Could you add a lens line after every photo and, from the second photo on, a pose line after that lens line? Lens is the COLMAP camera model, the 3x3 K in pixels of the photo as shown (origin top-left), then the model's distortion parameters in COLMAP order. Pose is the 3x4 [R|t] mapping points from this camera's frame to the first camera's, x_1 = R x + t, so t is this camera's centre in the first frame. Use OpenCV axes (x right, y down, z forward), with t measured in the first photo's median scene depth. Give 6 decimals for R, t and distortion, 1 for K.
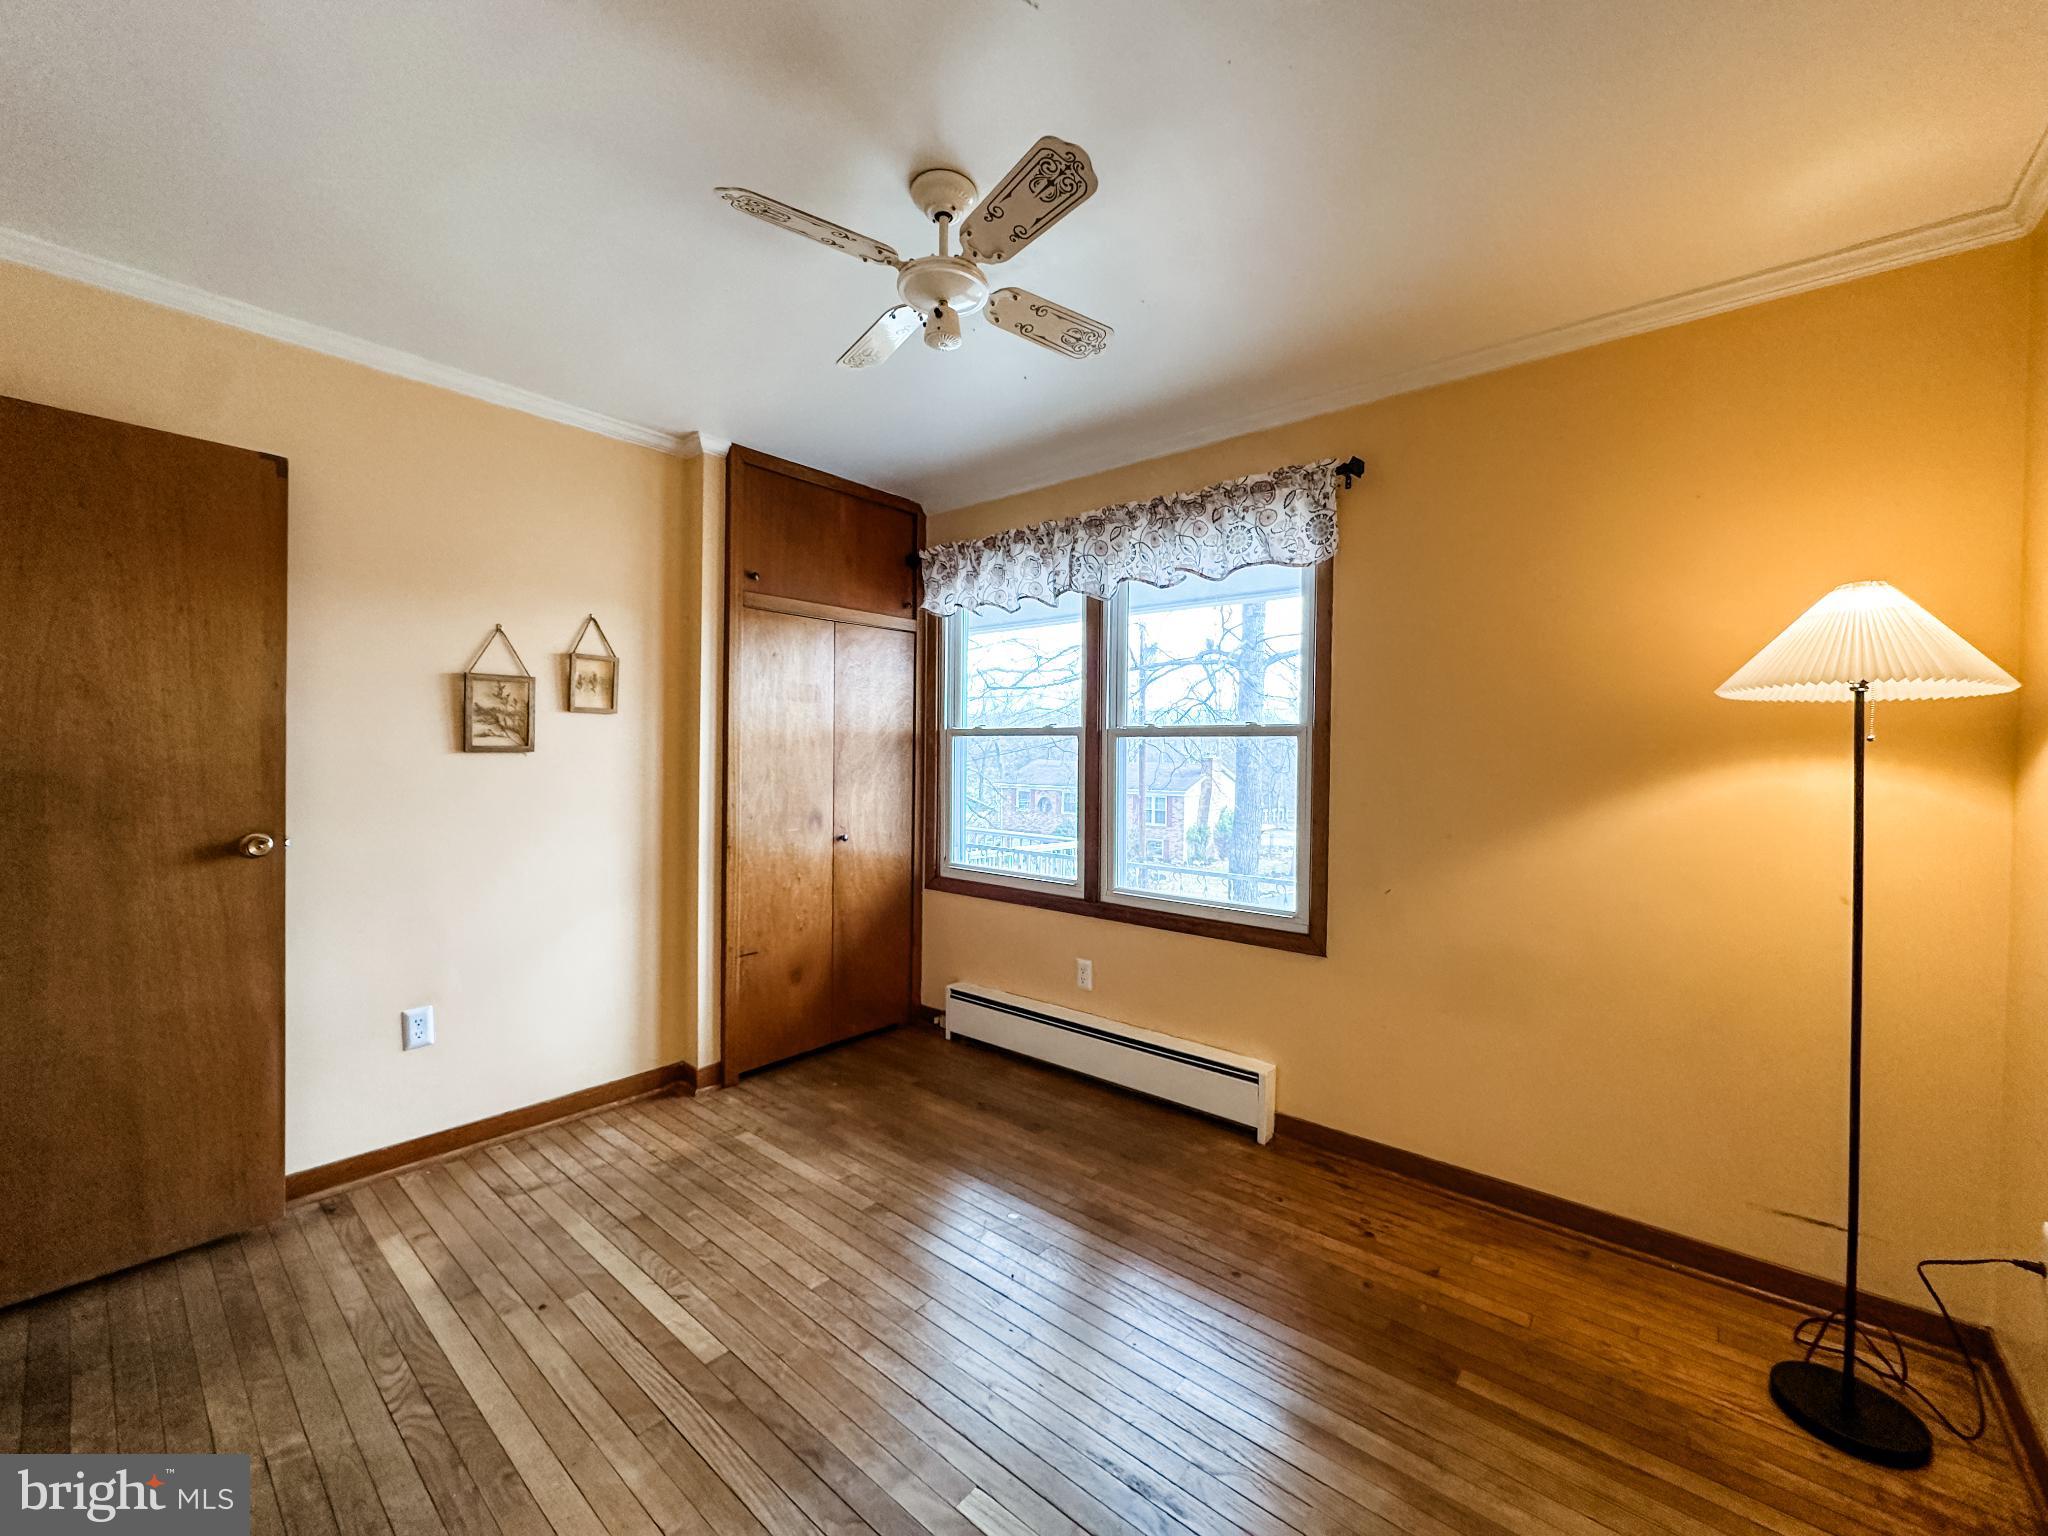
lens RADIAL K [[815.7, 0, 1024.0], [0, 815.7, 758.3], [0, 0, 1]] dist [-0.002866, 0.000624]
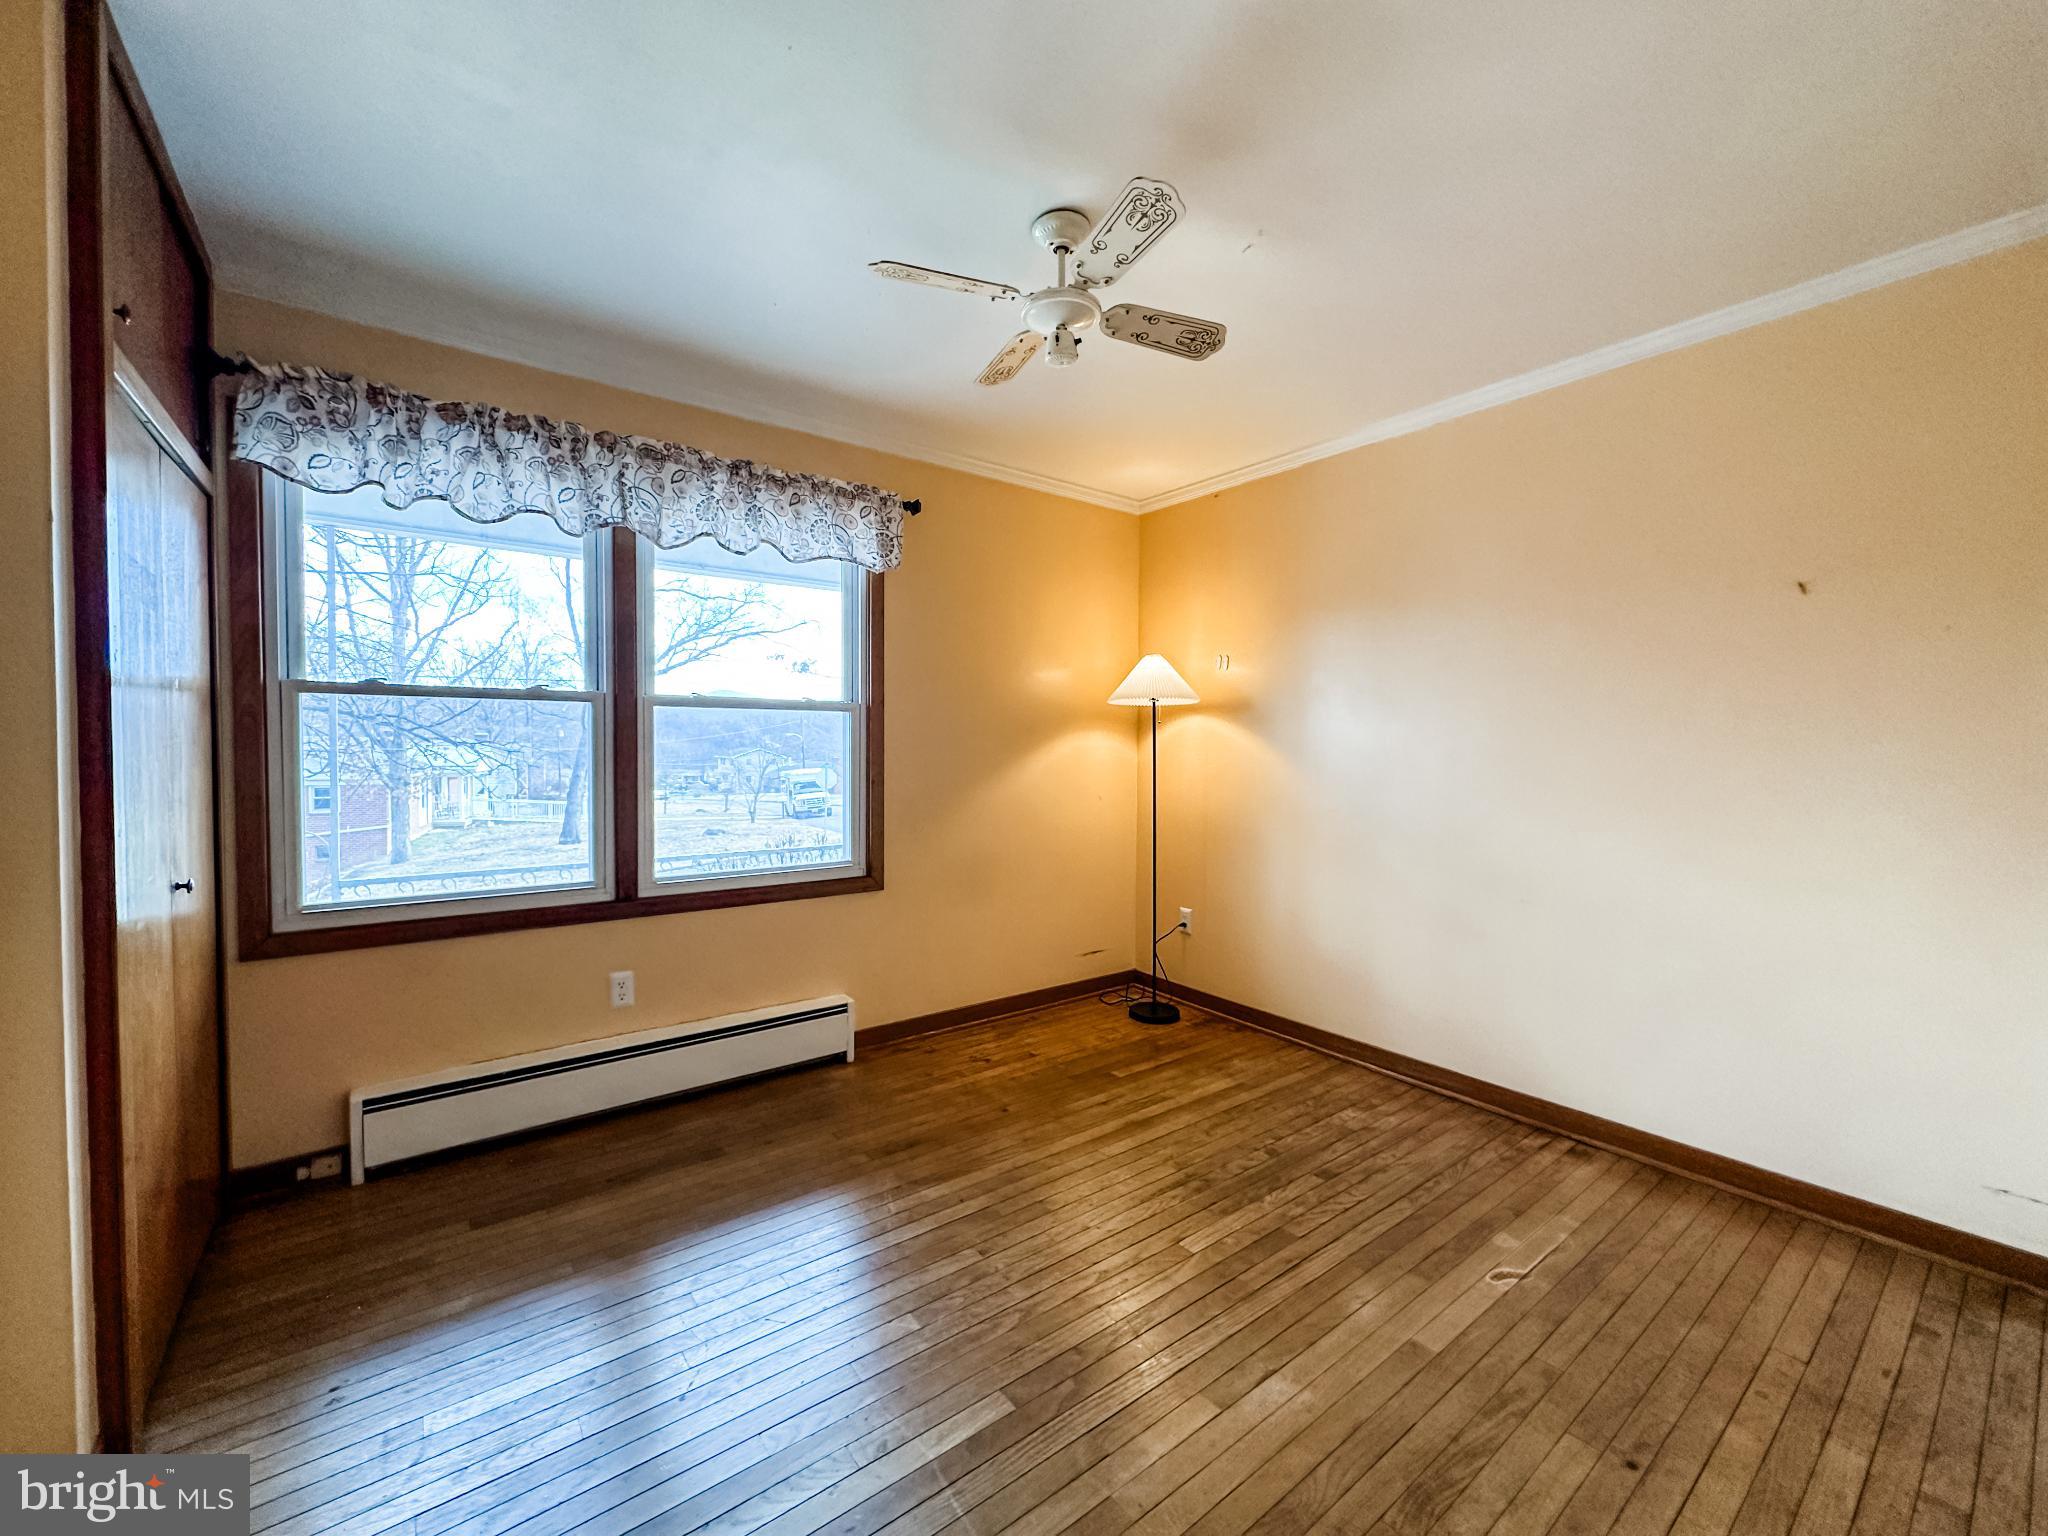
lens RADIAL K [[815.7, 0, 1024.6], [0, 815.7, 754.9], [0, 0, 1]] dist [-0.002866, 0.000624]
pose [[0.219635, -0.023285, 0.975304, -0.712345], [0.003816, 0.999728, 0.023008, 0.008639], [-0.975575, -0.001331, 0.219664, 0.460433]]
